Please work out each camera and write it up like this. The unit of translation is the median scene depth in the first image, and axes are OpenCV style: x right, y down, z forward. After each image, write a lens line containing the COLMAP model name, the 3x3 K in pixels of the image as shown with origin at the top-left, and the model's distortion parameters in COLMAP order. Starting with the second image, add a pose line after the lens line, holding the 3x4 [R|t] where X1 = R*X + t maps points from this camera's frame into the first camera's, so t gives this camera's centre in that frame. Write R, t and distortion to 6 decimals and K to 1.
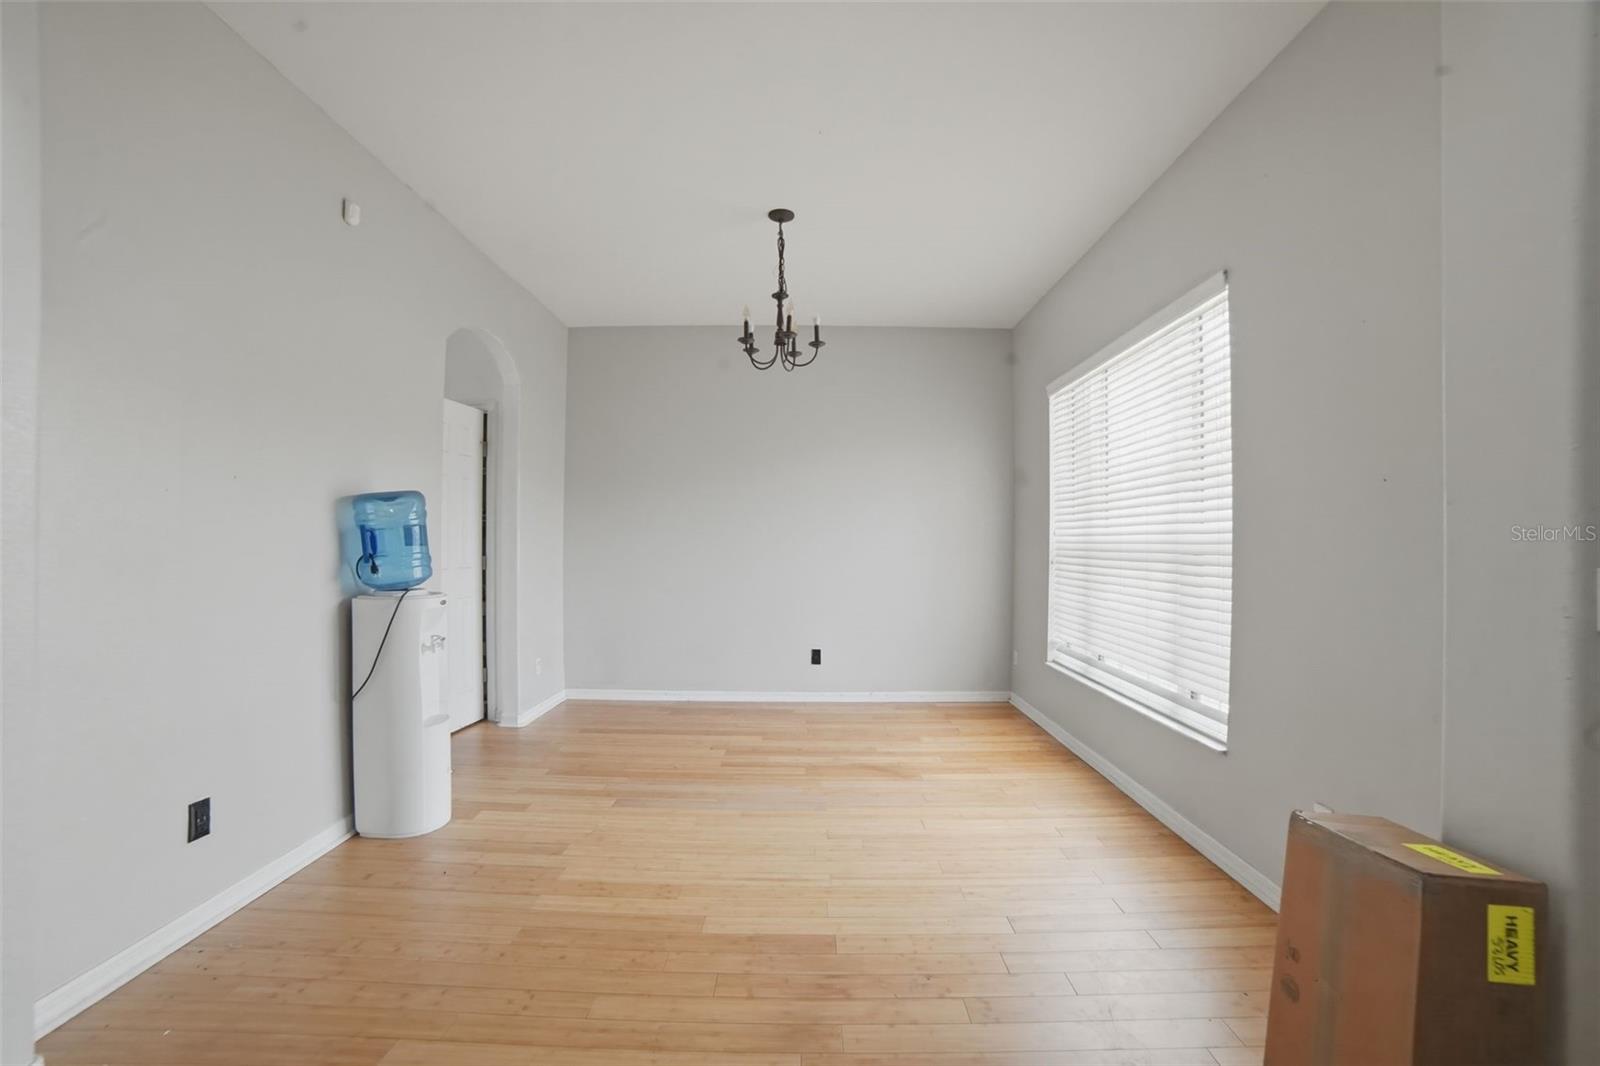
lens RADIAL K [[672.7, 0, 800.7], [0, 672.7, 538.5], [0, 0, 1]] dist [-0.104823, 0.034972]
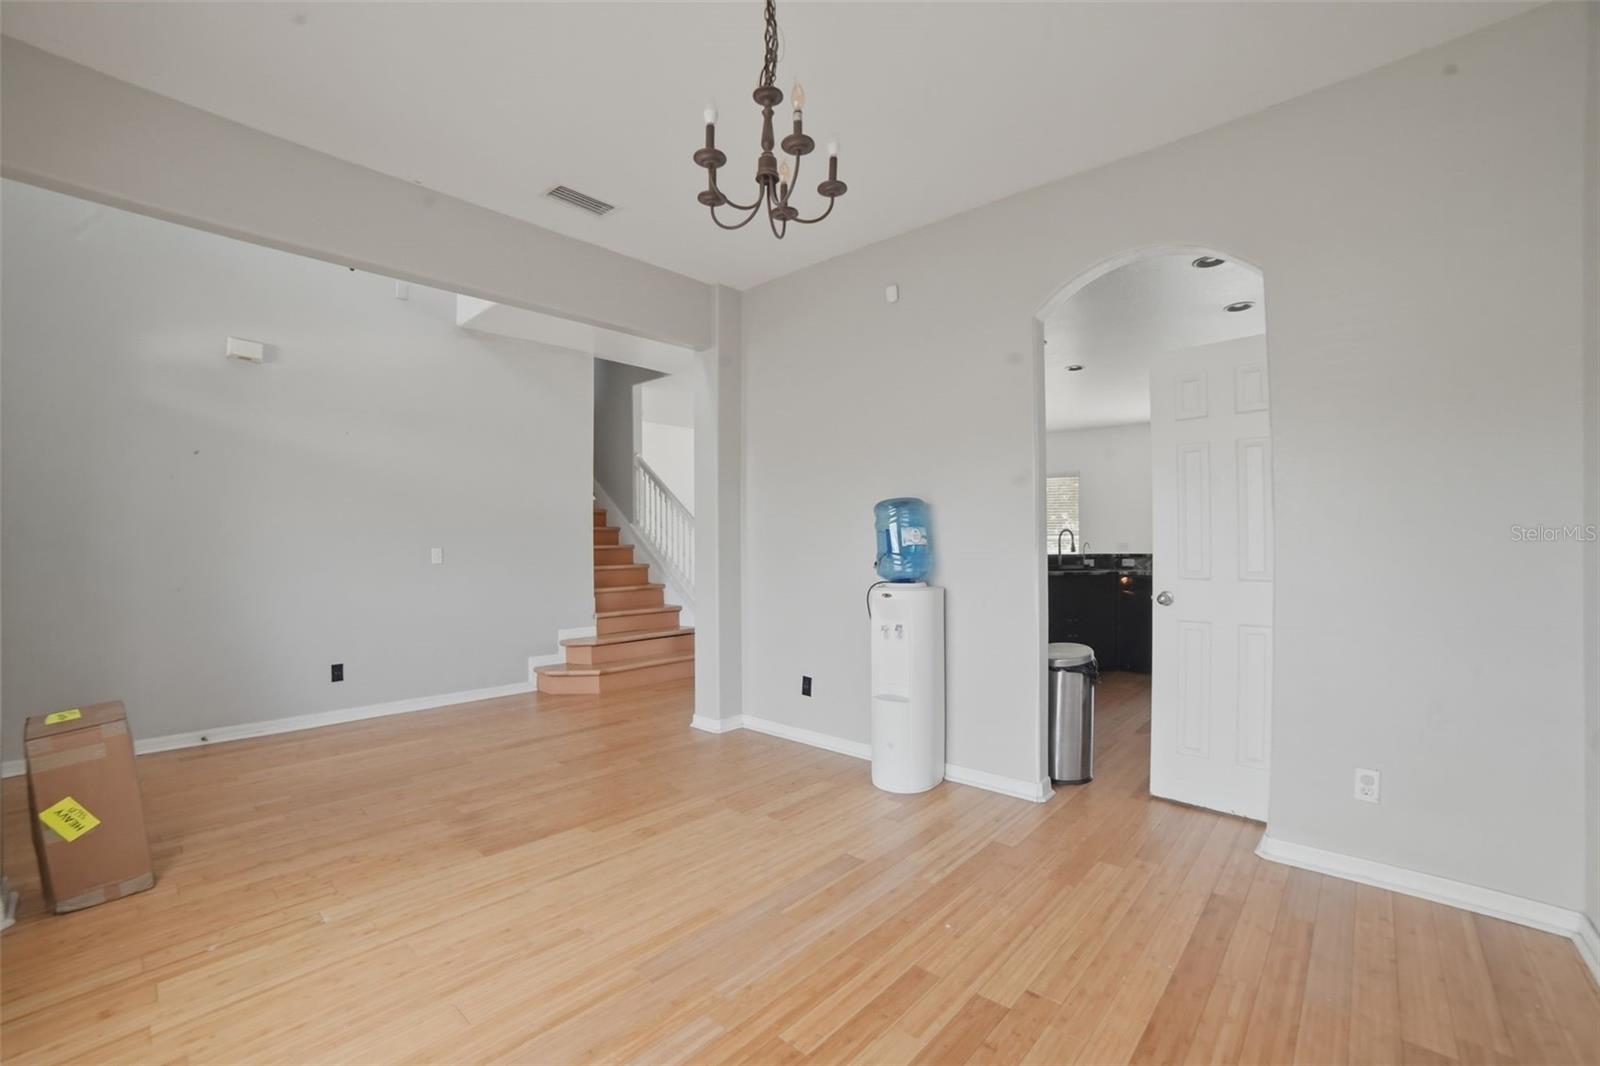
lens RADIAL K [[672.7, 0, 800.7], [0, 672.7, 538.5], [0, 0, 1]] dist [-0.104823, 0.034972]
pose [[-0.657888, -0.004525, -0.753103, 0.392183], [0.001652, 0.999971, -0.007451, 0.006814], [0.753114, -0.006146, -0.657861, 1.515362]]
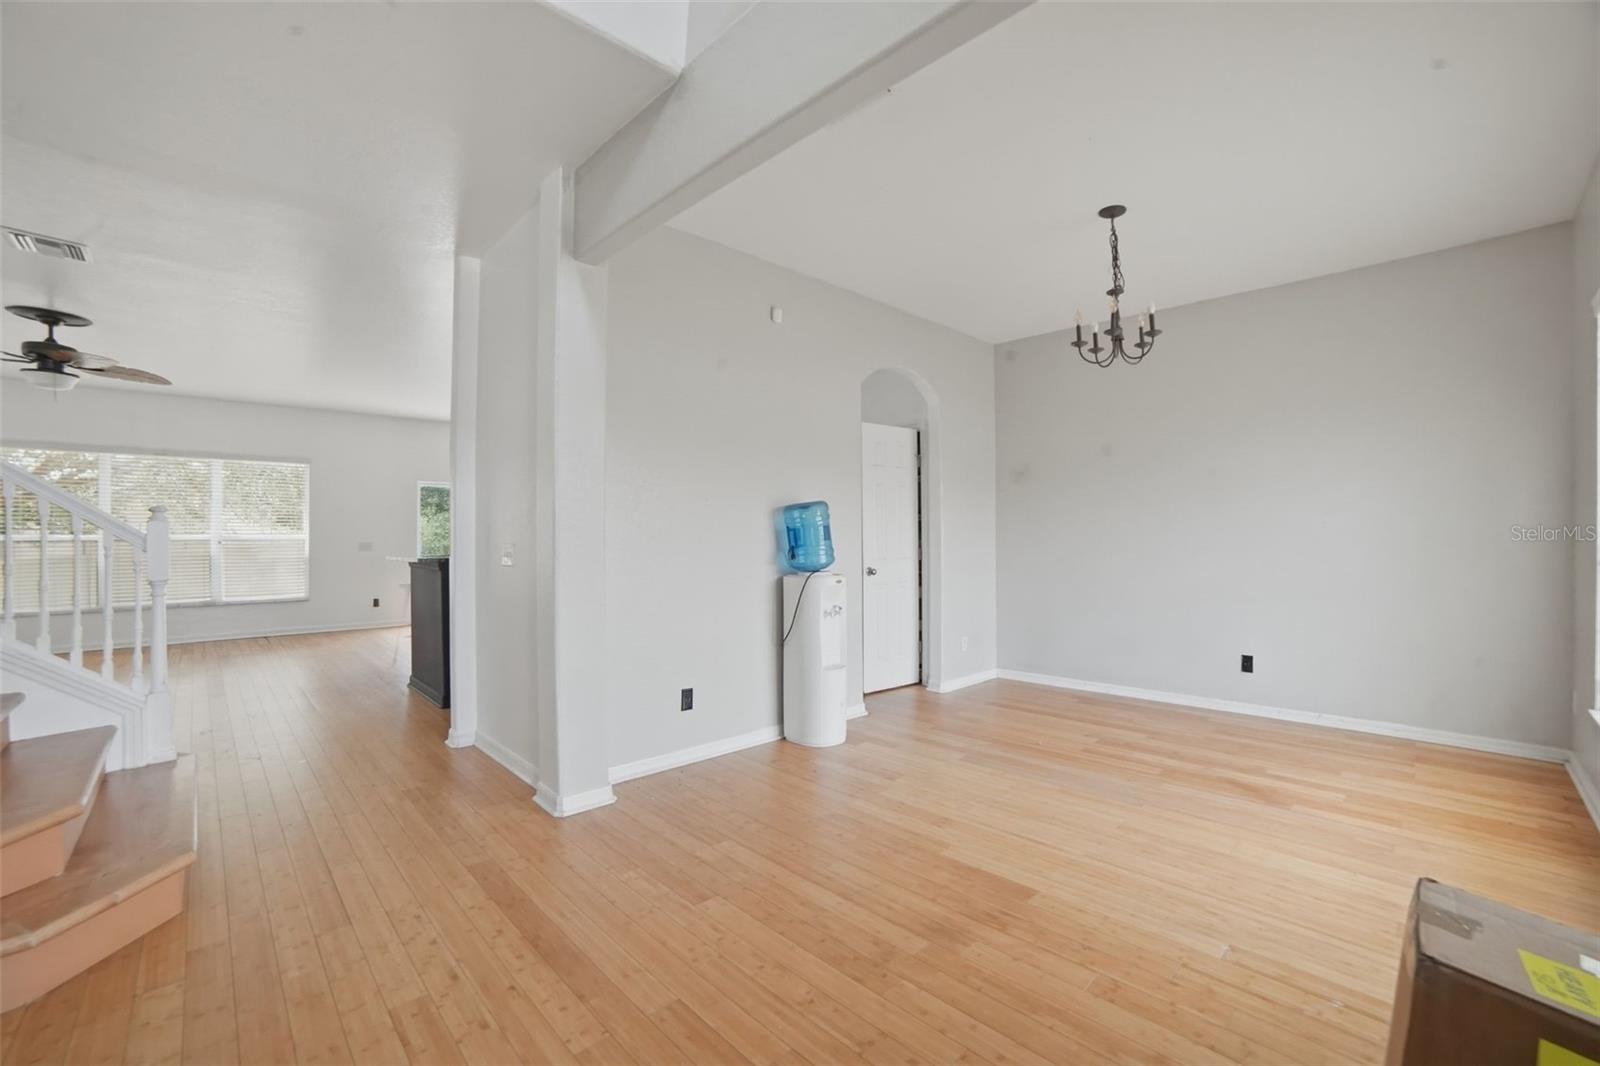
lens RADIAL K [[672.7, 0, 800.7], [0, 672.7, 538.5], [0, 0, 1]] dist [-0.104823, 0.034972]
pose [[0.696805, -0.003242, -0.717253, 0.373564], [0.008963, 0.999951, 0.004187, 0.000521], [0.717205, -0.009346, 0.696800, -0.036254]]
